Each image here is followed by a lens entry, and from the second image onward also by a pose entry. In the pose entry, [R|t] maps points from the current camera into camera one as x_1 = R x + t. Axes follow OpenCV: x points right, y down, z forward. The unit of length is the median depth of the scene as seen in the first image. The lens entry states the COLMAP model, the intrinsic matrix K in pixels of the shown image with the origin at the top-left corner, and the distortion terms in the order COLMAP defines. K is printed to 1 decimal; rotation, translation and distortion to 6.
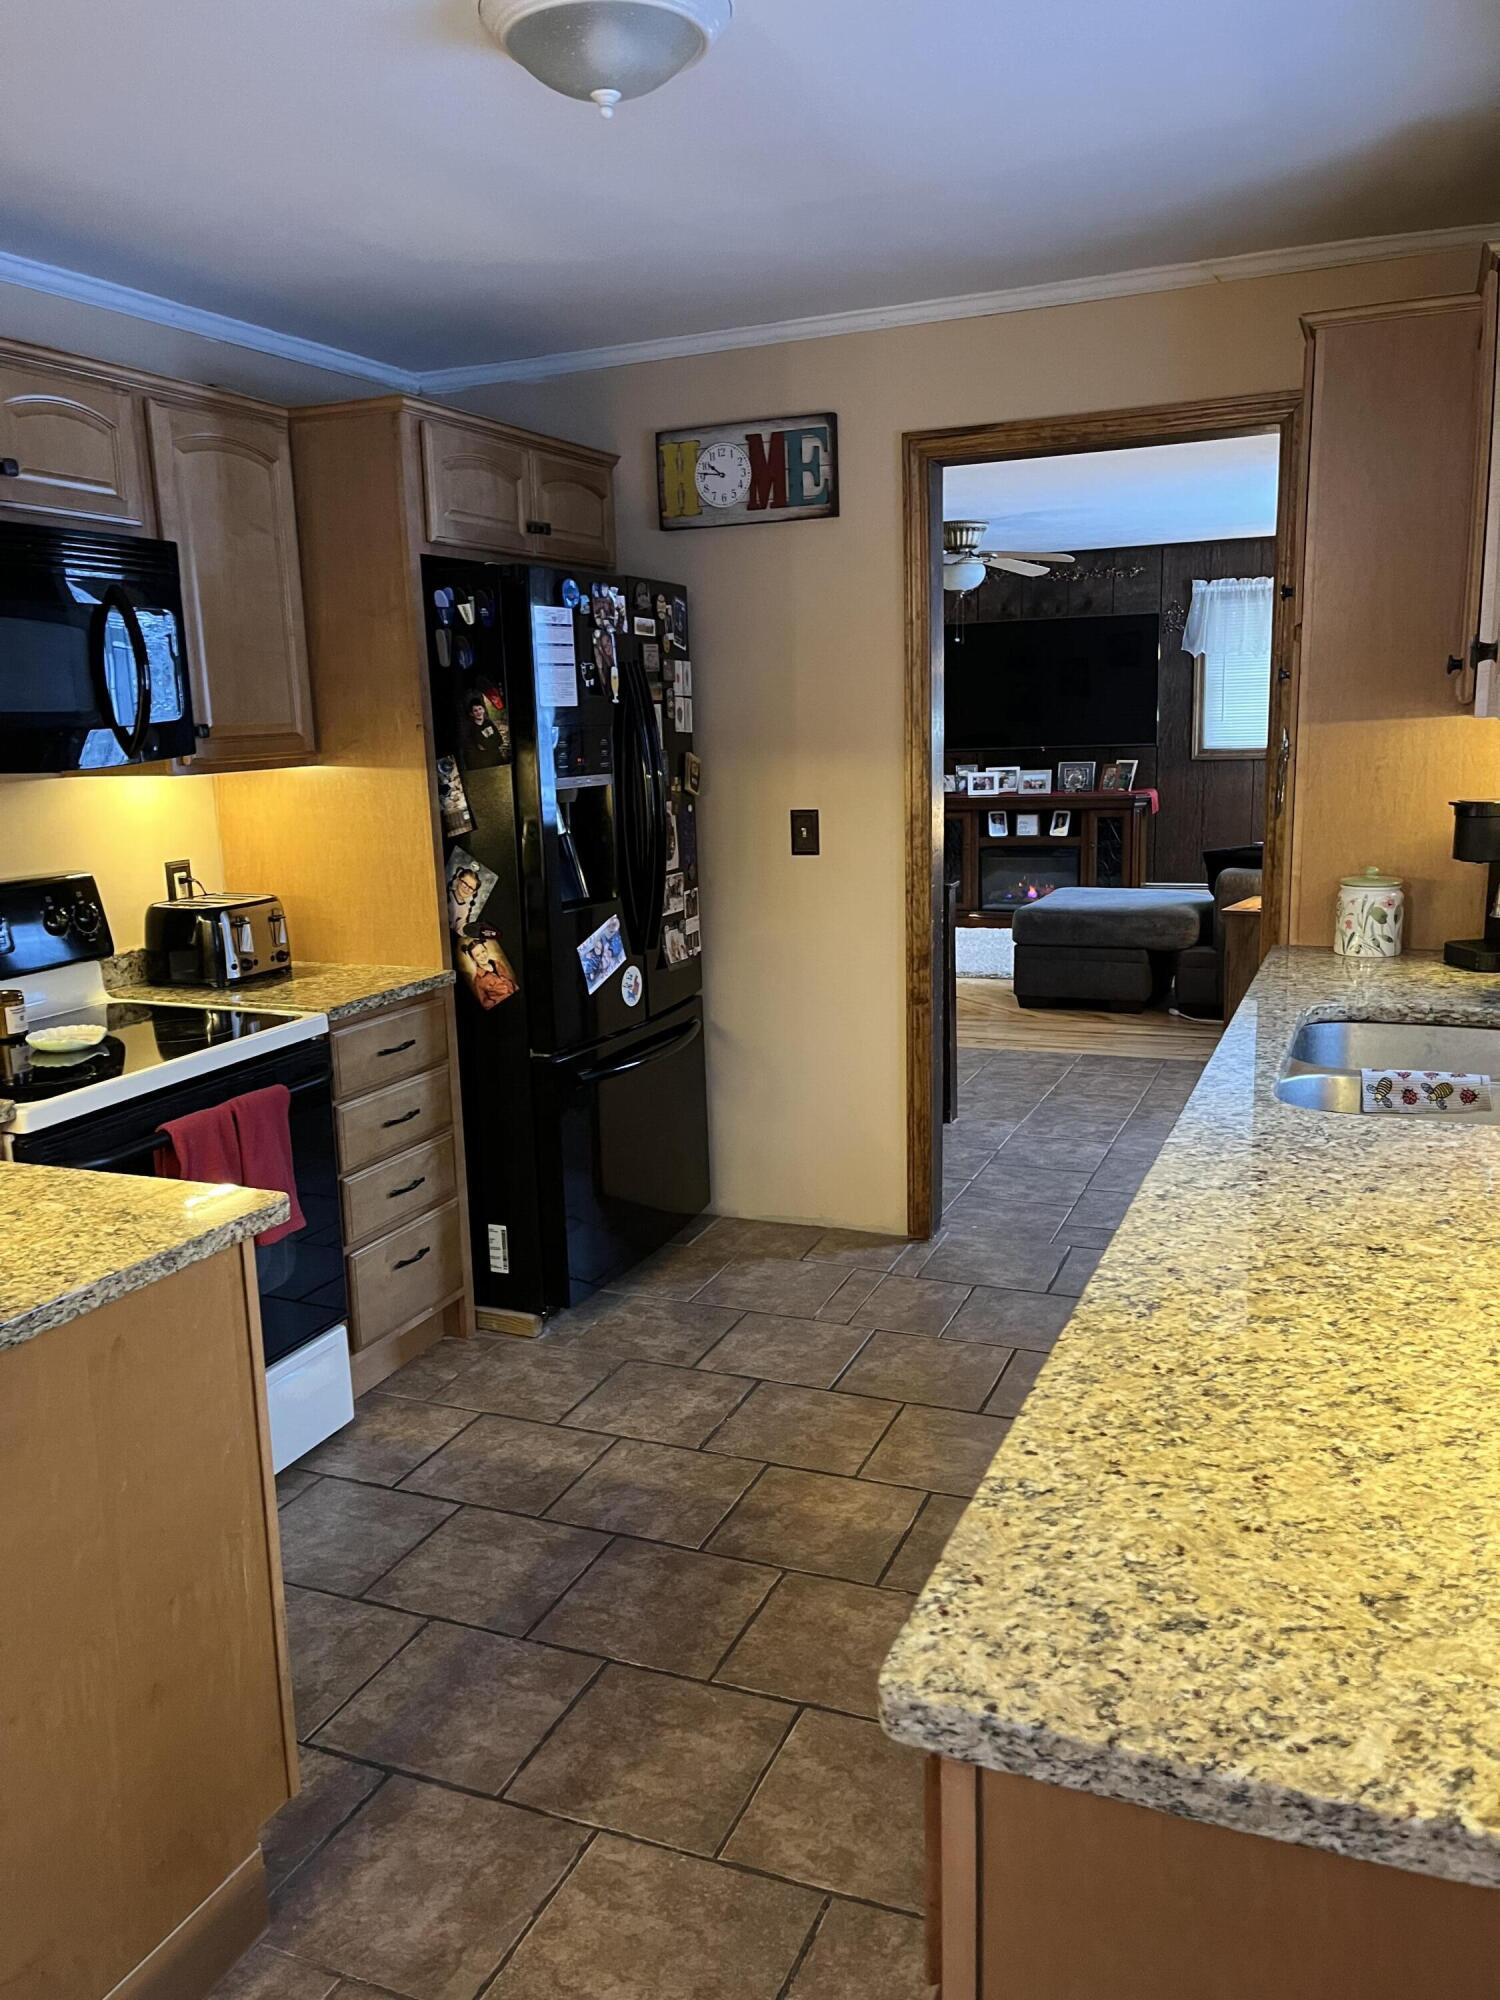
lens RADIAL K [[1507.1, 0, 750.0], [0, 1507.1, 1000.0], [0, 0, 1]] dist [0.066571, -0.097012]
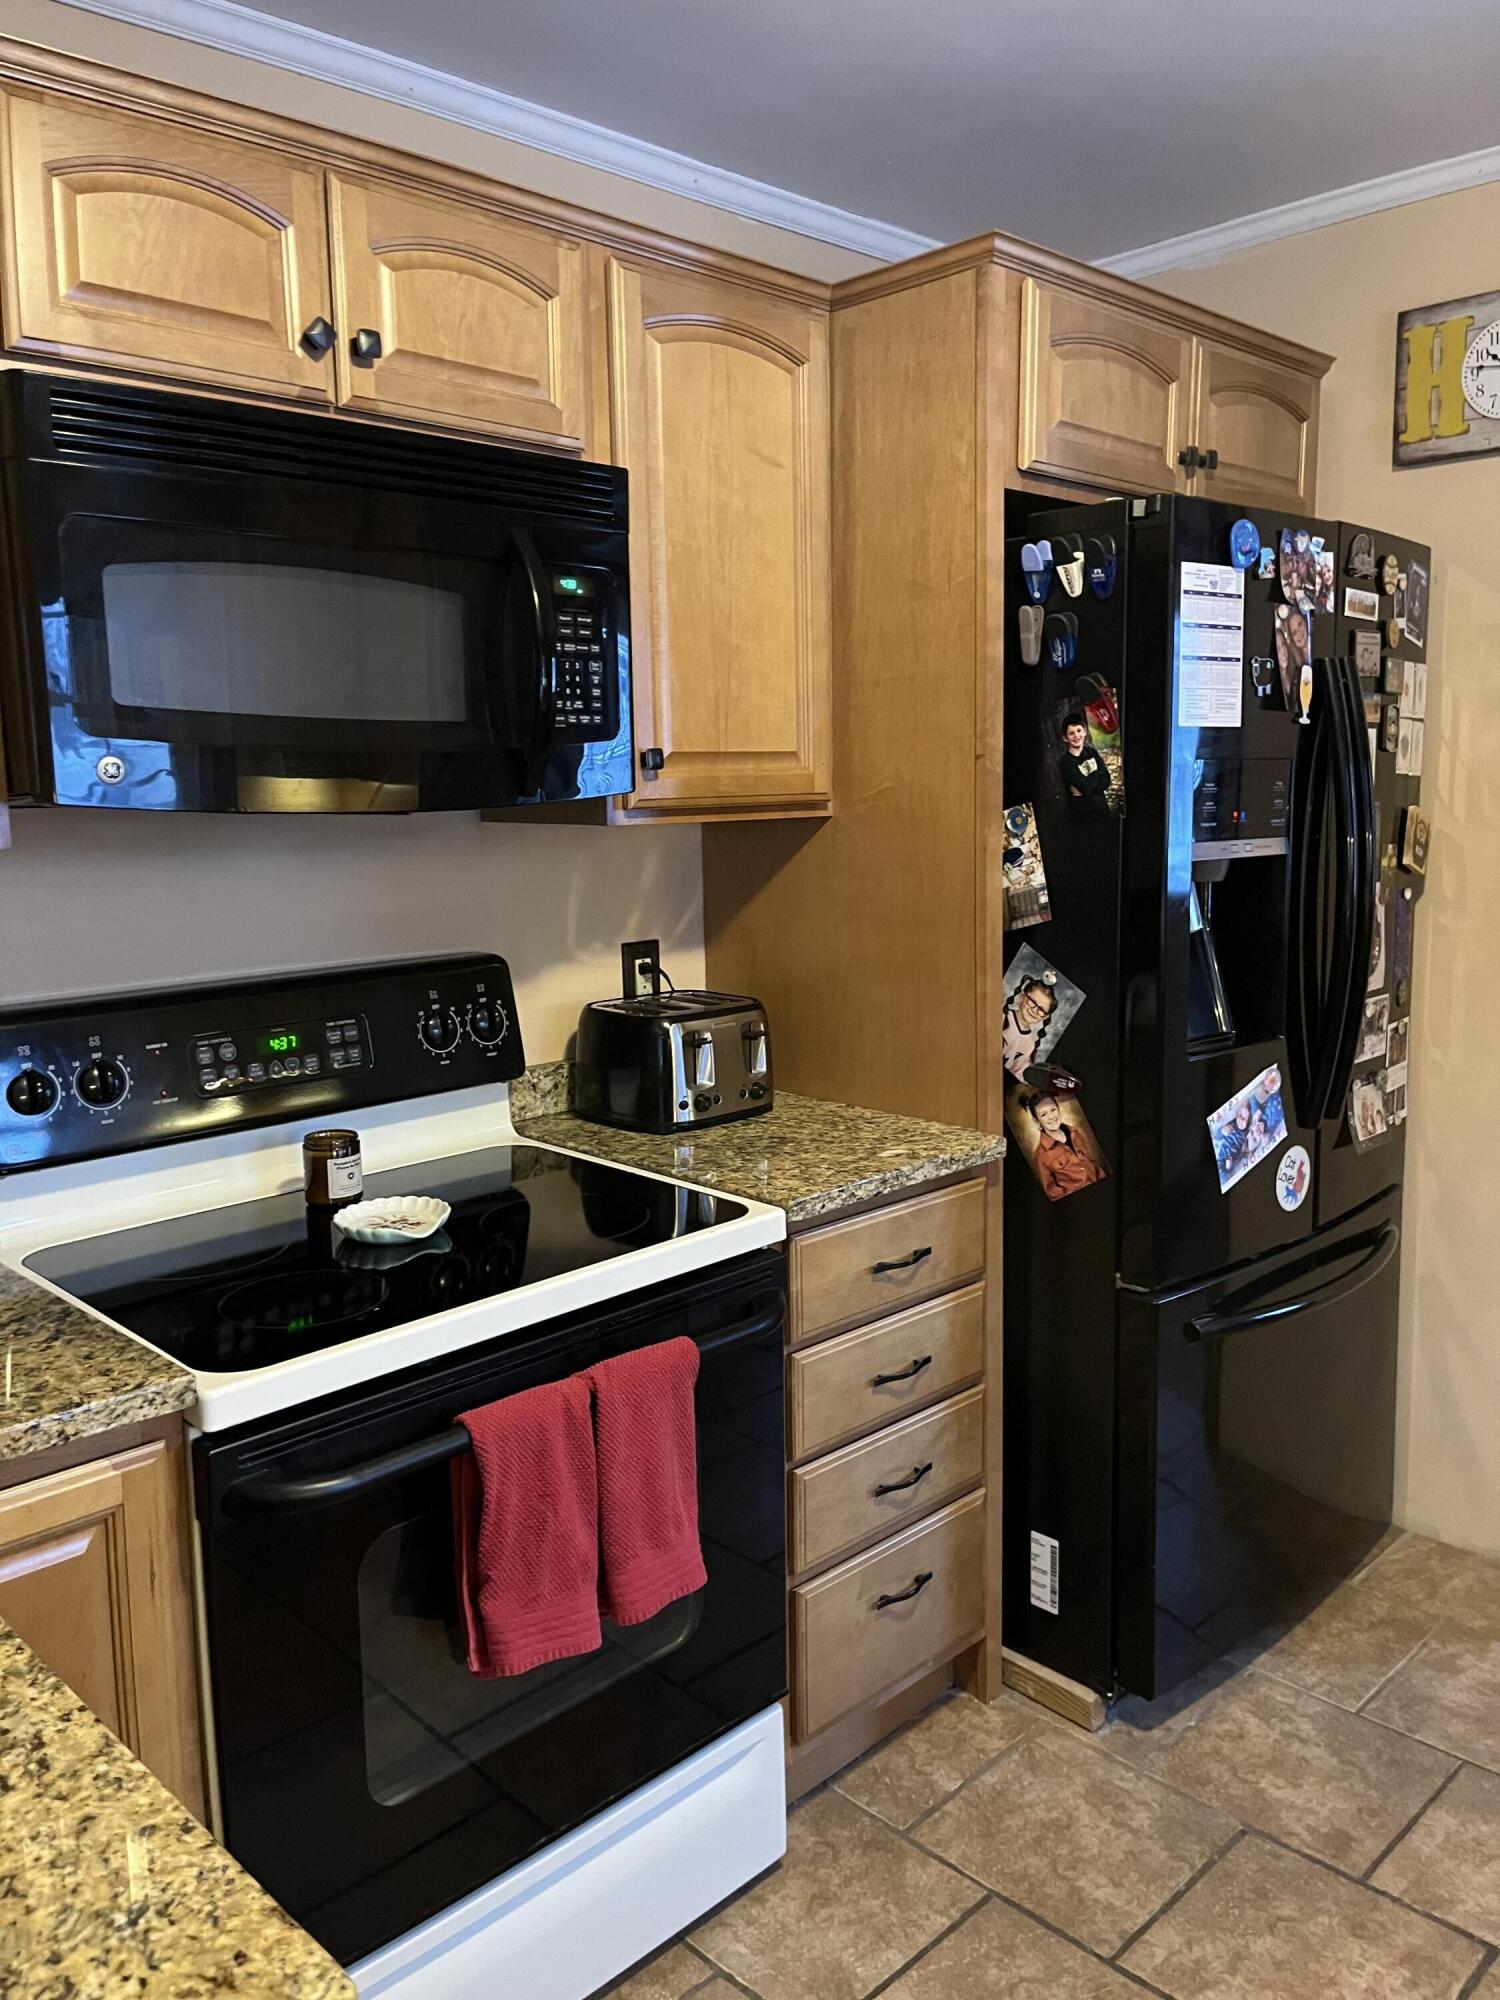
lens RADIAL K [[1536.9, 0, 754.3], [0, 1536.9, 977.5], [0, 0, 1]] dist [0.078713, -0.107339]
pose [[0.921607, 0.068164, -0.382092, -0.048108], [-0.087073, 0.995675, -0.032394, -0.055184], [0.378231, 0.063124, 0.923557, 0.347392]]
